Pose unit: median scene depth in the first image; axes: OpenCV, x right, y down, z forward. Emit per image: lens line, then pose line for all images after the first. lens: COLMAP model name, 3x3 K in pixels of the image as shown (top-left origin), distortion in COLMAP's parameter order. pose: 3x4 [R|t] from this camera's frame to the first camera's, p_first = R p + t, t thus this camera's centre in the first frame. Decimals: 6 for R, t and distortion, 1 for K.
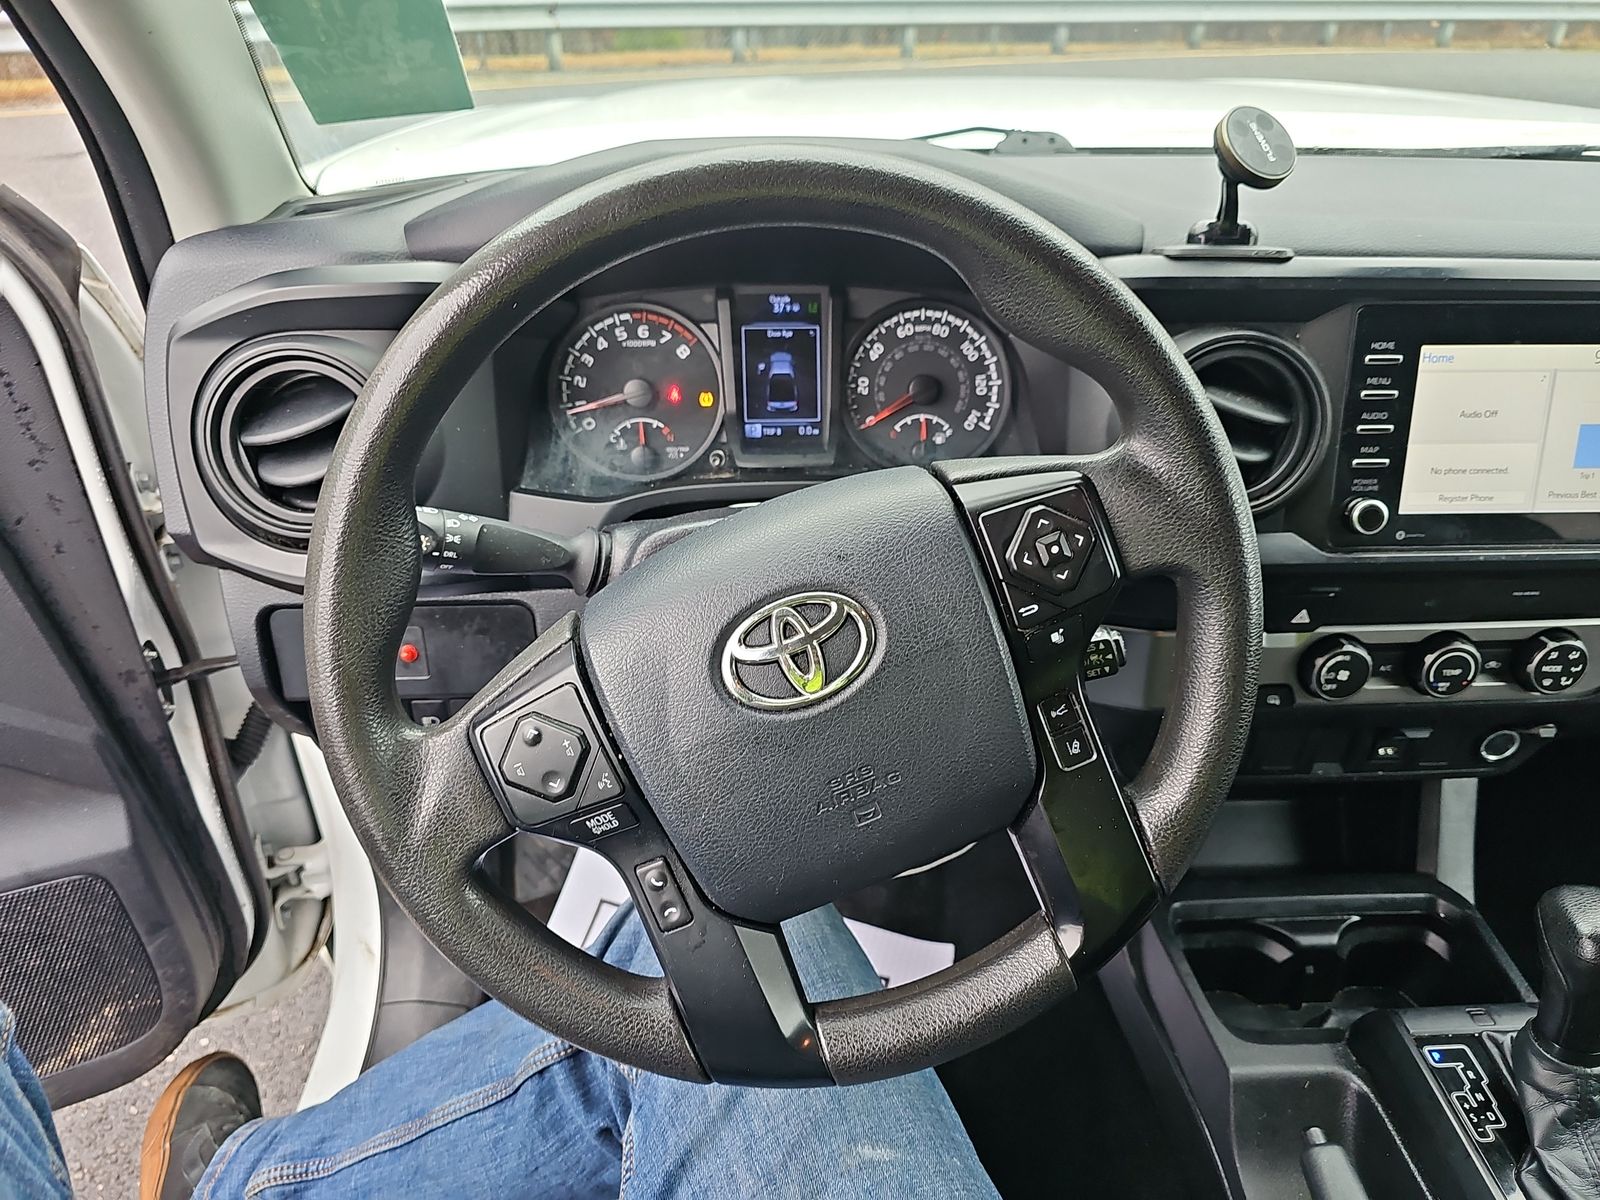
lens RADIAL K [[1089.9, 0, 800.4], [0, 1089.9, 618.0], [0, 0, 1]] dist [0.029822, -0.029144]
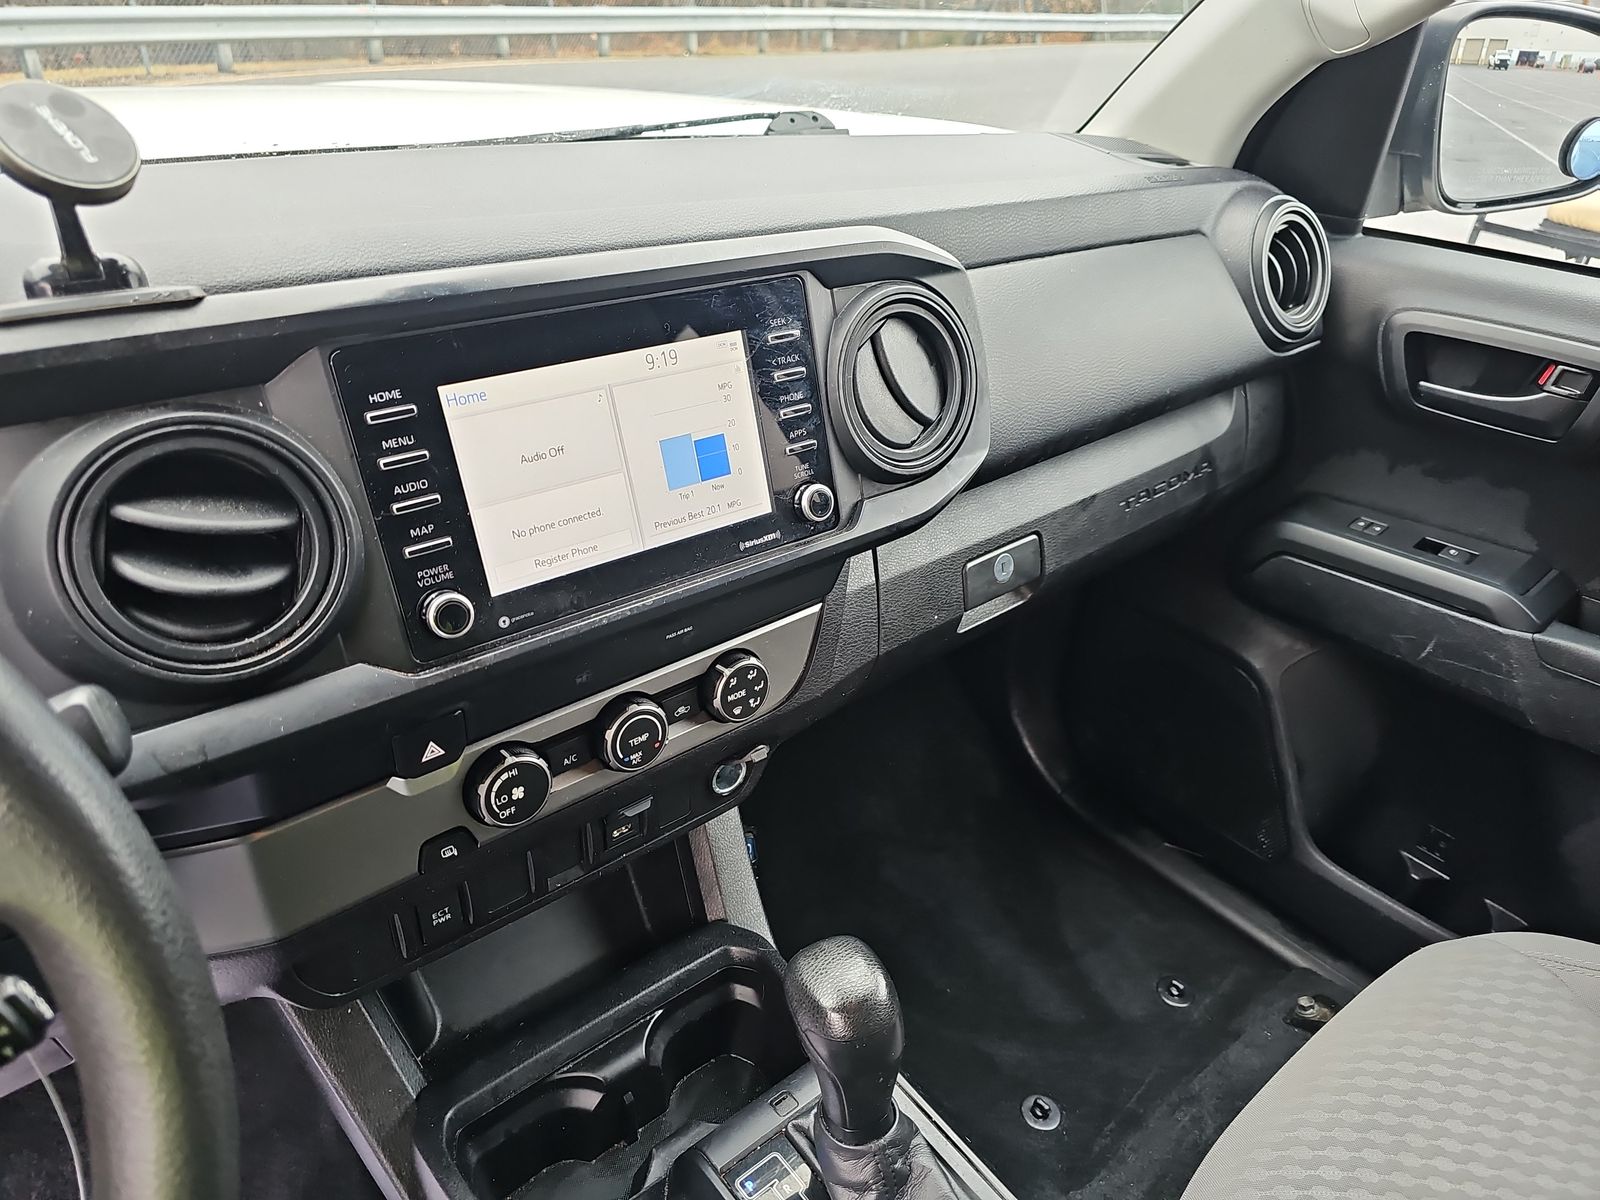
lens RADIAL K [[1089.9, 0, 800.4], [0, 1089.9, 618.0], [0, 0, 1]] dist [0.029822, -0.029144]
pose [[0.805820, -0.289829, 0.516385, 0.312951], [0.295850, 0.952448, 0.072901, -0.071877], [-0.512959, 0.094028, 0.853248, 0.223650]]
